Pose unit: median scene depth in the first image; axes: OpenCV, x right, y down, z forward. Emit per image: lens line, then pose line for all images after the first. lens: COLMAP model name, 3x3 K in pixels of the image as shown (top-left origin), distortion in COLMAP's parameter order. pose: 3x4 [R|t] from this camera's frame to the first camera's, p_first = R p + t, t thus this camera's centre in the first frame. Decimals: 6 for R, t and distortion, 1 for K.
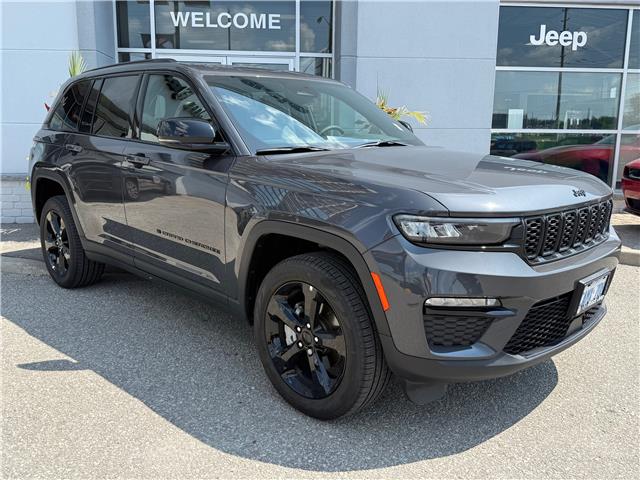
lens RADIAL K [[547.2, 0, 320.0], [0, 547.2, 240.0], [0, 0, 1]] dist [0.153891, -0.295994]
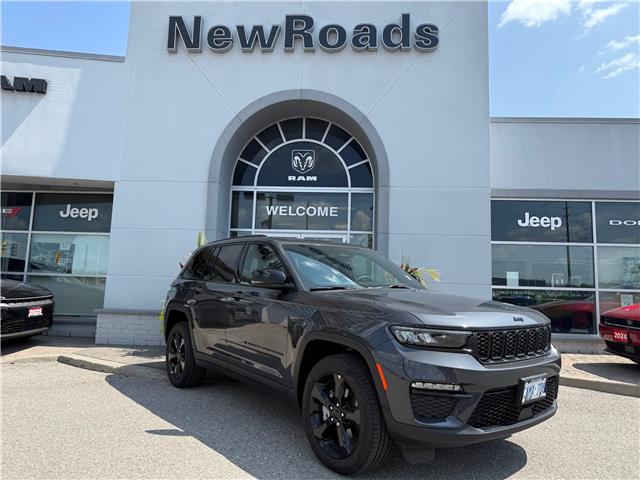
lens RADIAL K [[547.2, 0, 320.0], [0, 547.2, 240.0], [0, 0, 1]] dist [0.153891, -0.295994]
pose [[0.988623, 0.003615, -0.150373, 0.134566], [-0.049385, 0.952094, -0.301793, 0.162749], [0.142078, 0.305785, 0.941440, -0.473464]]
